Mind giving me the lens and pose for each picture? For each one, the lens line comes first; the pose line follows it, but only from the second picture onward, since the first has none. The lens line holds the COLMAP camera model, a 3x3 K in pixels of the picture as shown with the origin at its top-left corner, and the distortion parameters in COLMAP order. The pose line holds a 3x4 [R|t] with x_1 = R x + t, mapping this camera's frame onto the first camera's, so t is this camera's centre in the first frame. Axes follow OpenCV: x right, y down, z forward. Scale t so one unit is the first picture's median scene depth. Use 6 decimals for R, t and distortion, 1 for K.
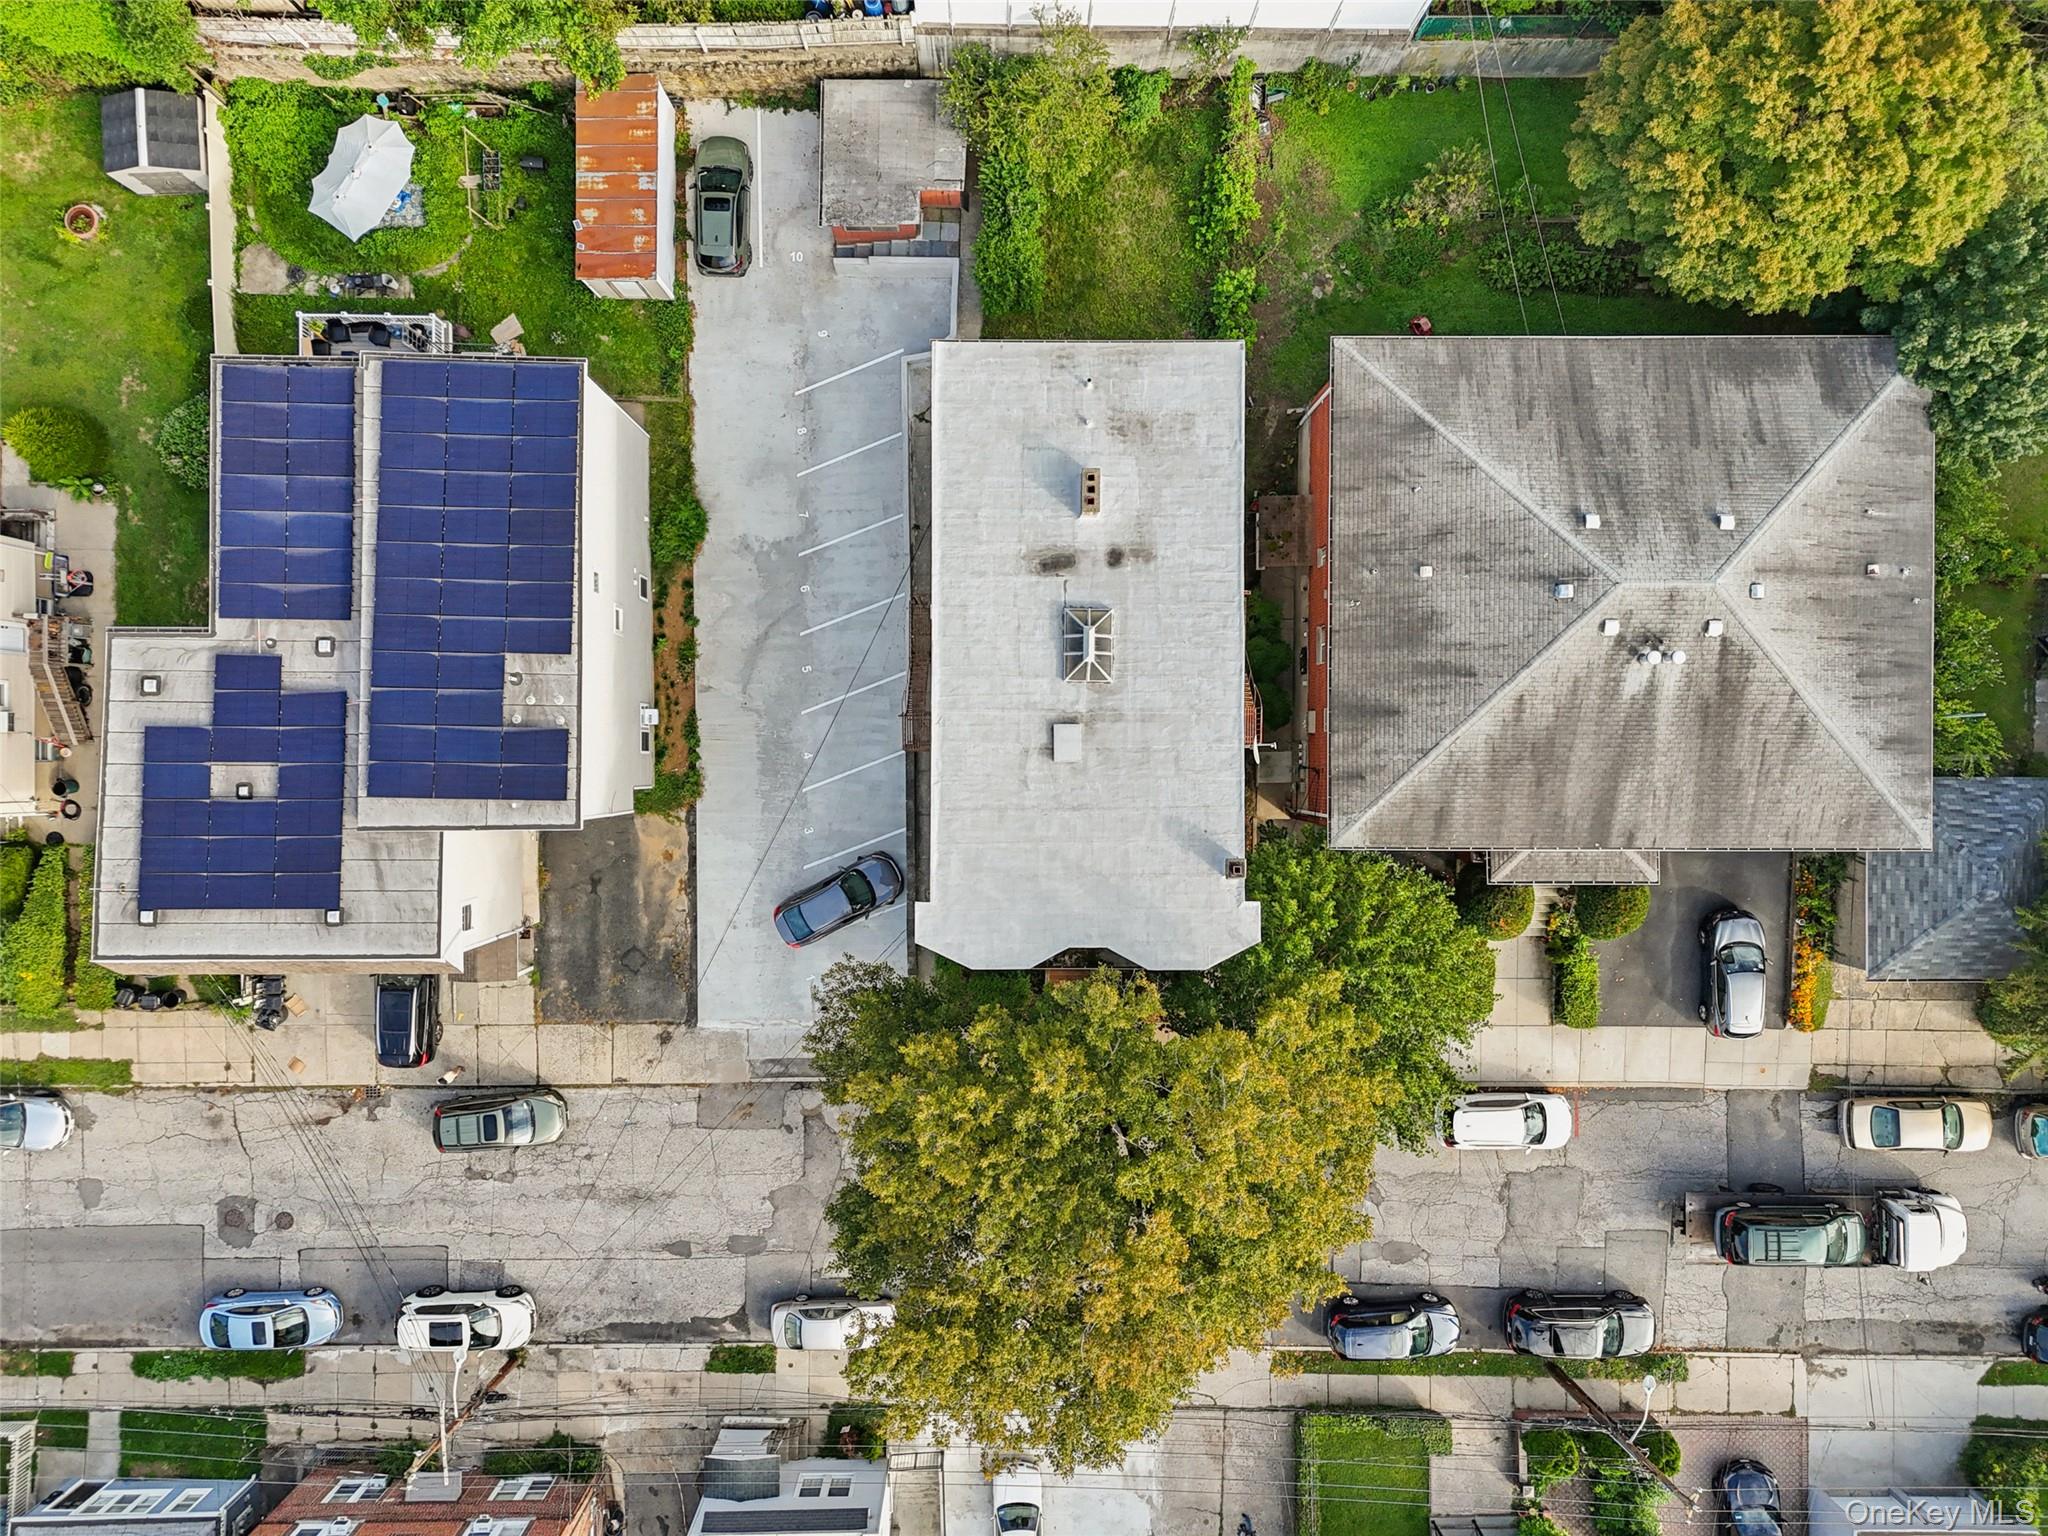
lens RADIAL K [[1507.0, 0, 1024.0], [0, 1507.0, 768.0], [0, 0, 1]] dist [0.089867, -0.090624]
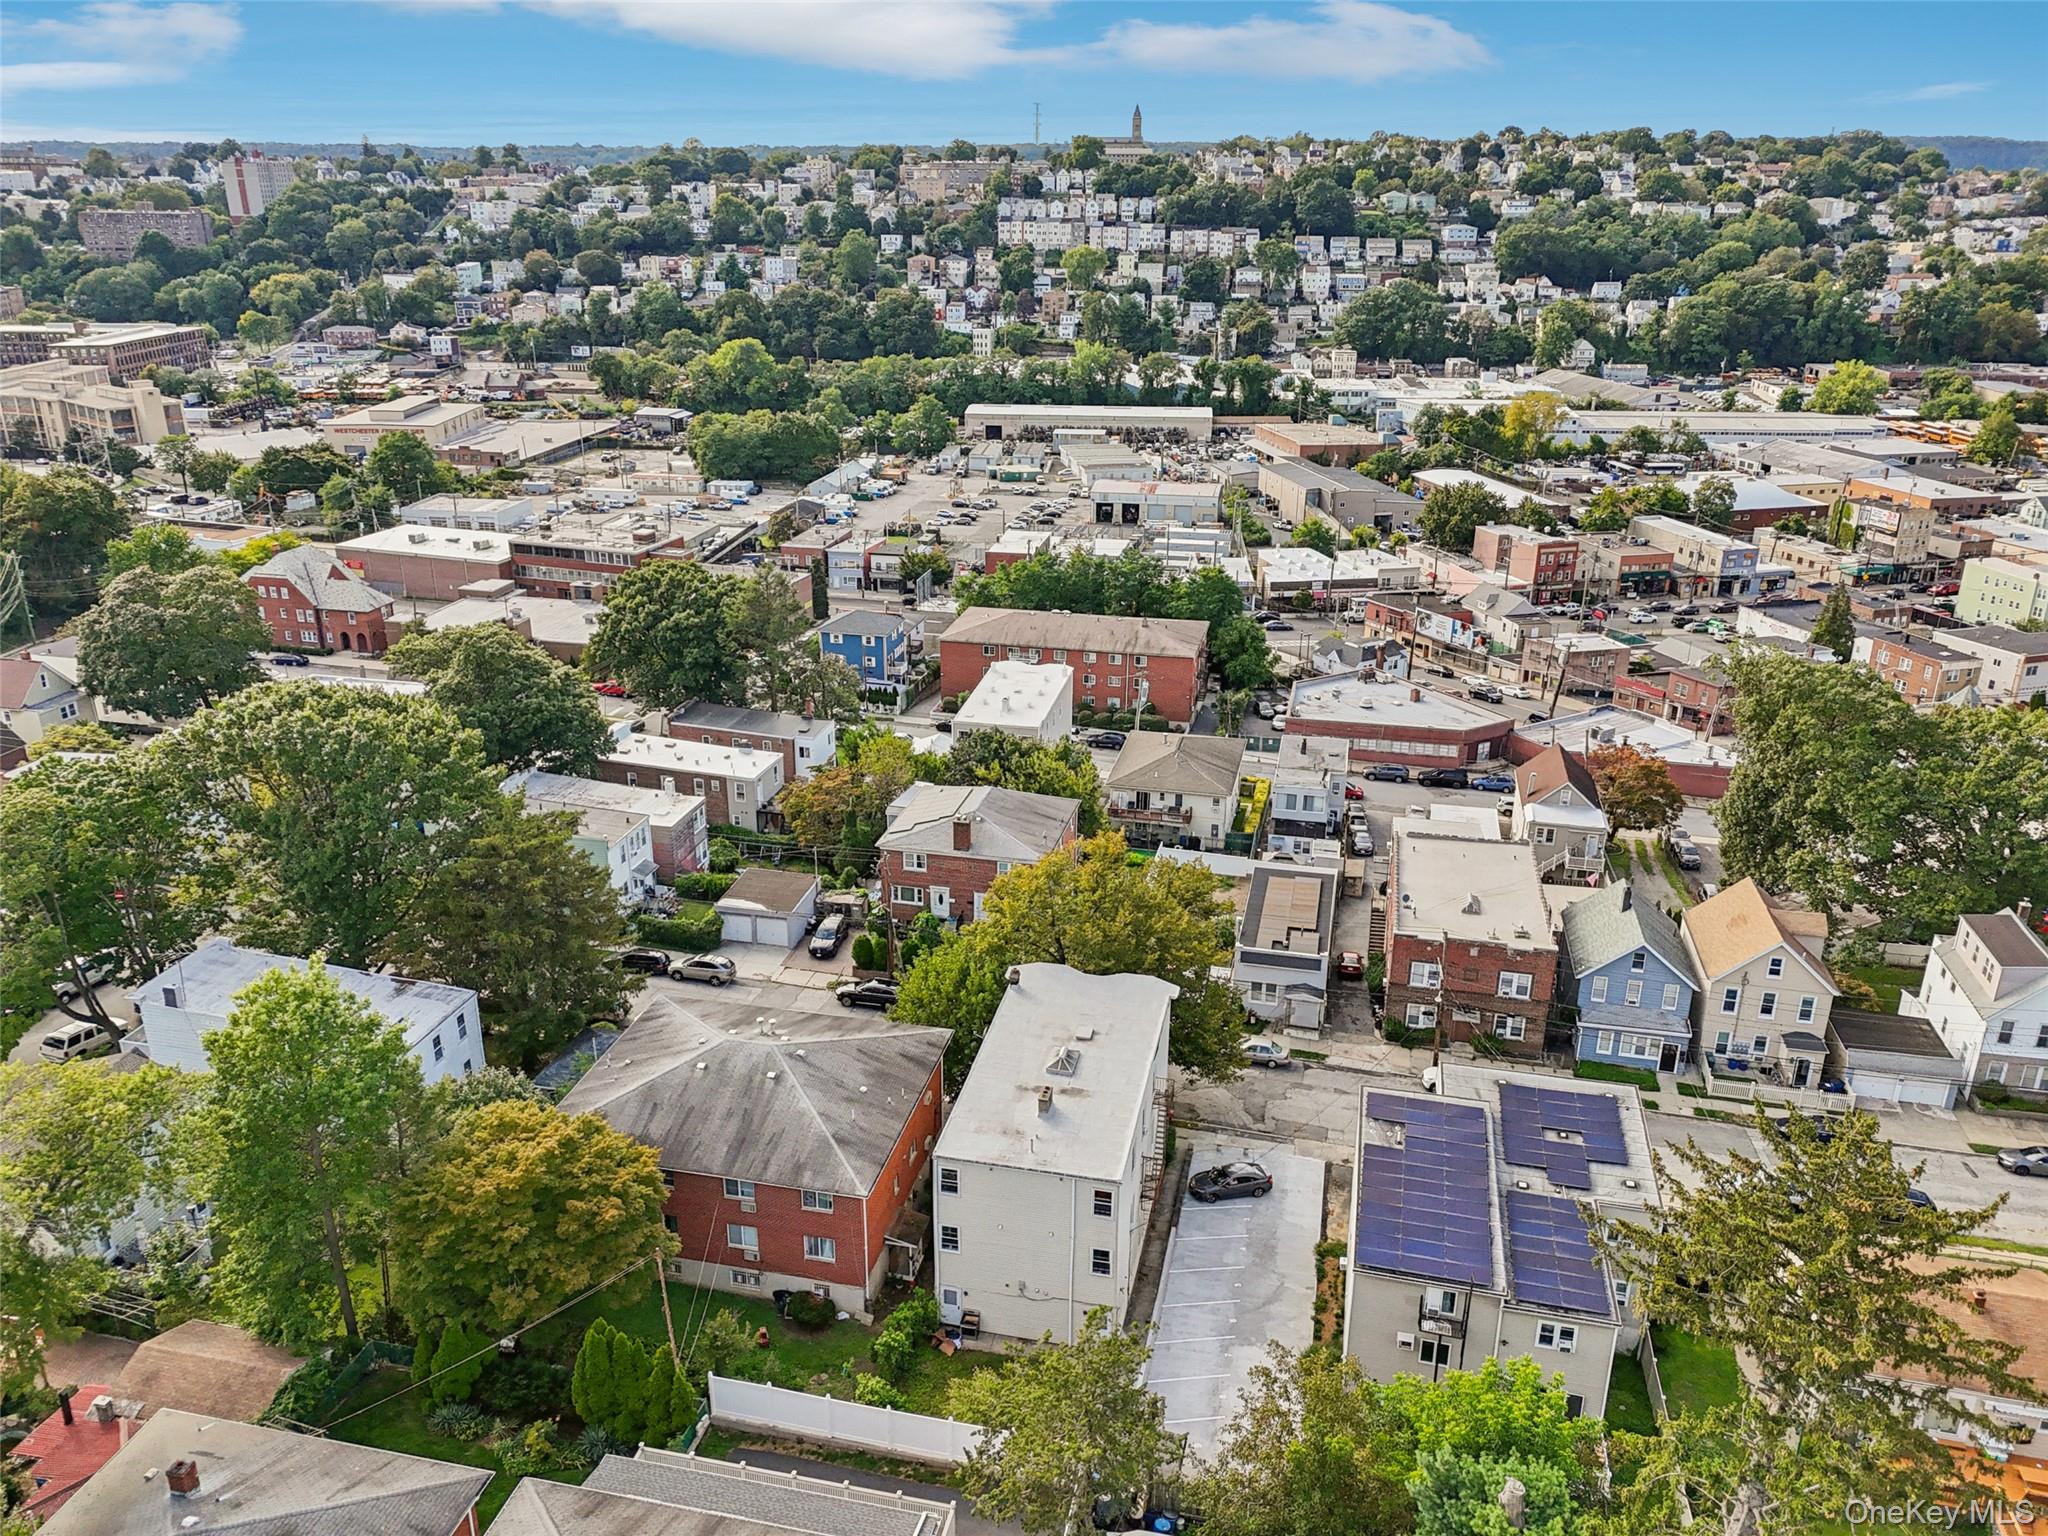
lens RADIAL K [[1498.4, 0, 1024.0], [0, 1498.4, 768.0], [0, 0, 1]] dist [0.082820, -0.092409]
pose [[-0.974302, -0.096844, 0.203366, -0.189950], [0.224666, -0.352983, 0.908255, -1.244242], [-0.016174, 0.930604, 0.365670, 0.012302]]
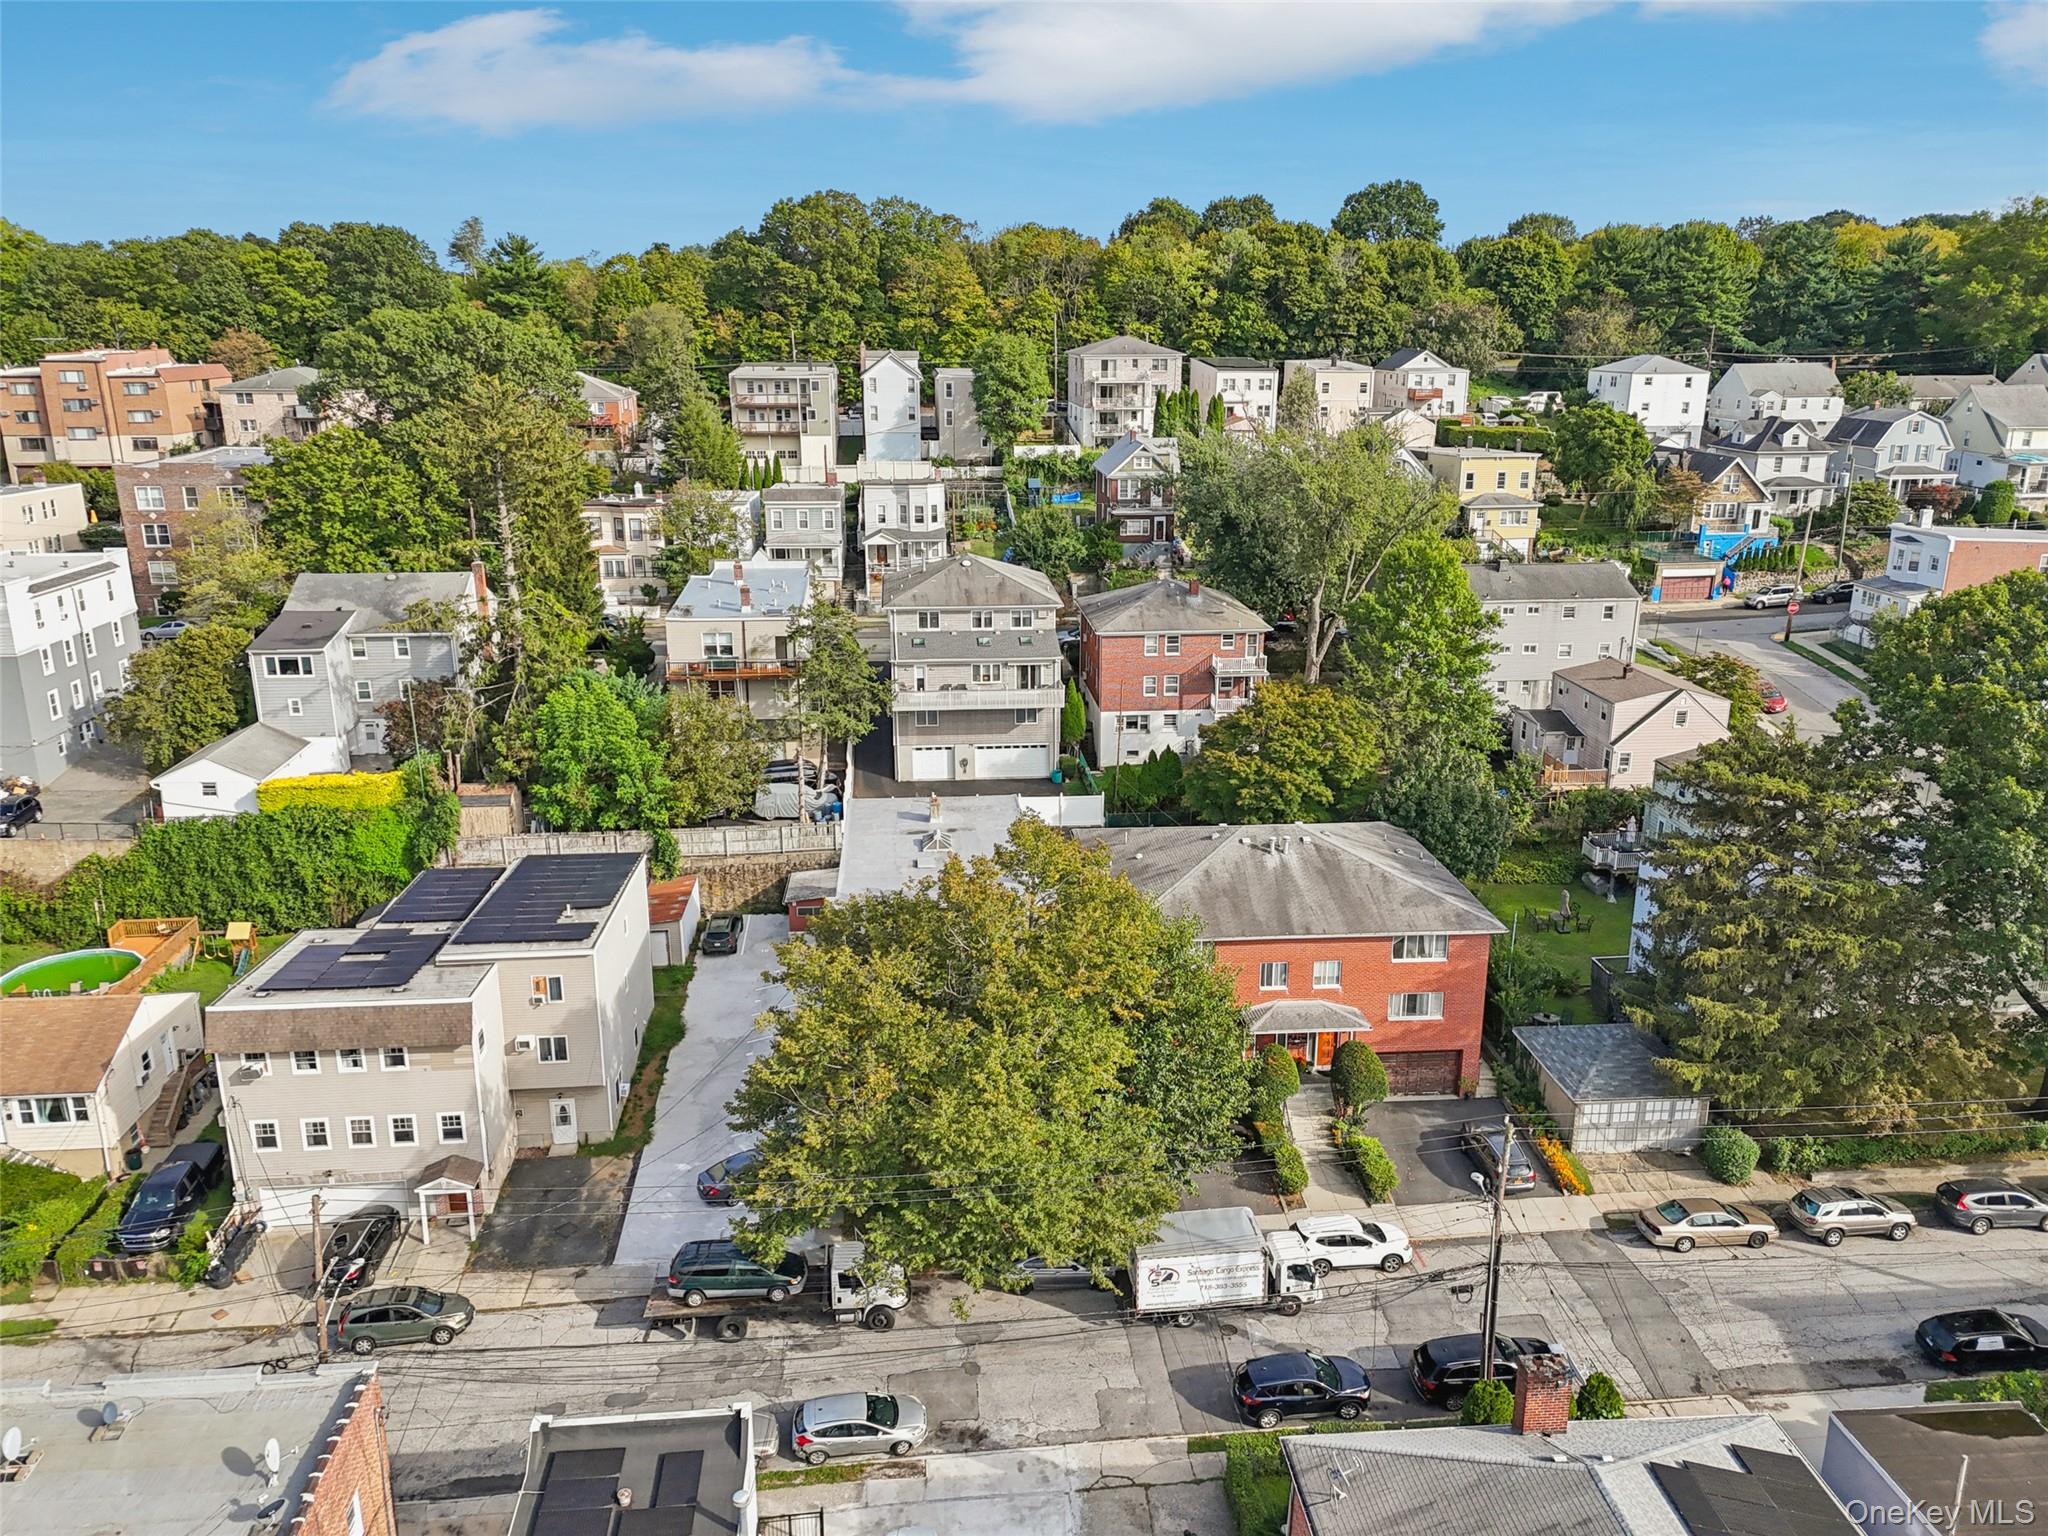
lens RADIAL K [[1507.0, 0, 1024.0], [0, 1507.0, 768.0], [0, 0, 1]] dist [0.089867, -0.090624]
pose [[0.996037, -0.040127, 0.079378, 0.007412], [0.087403, 0.276150, -0.957132, 1.161161], [0.016486, 0.960277, 0.278562, 0.355895]]
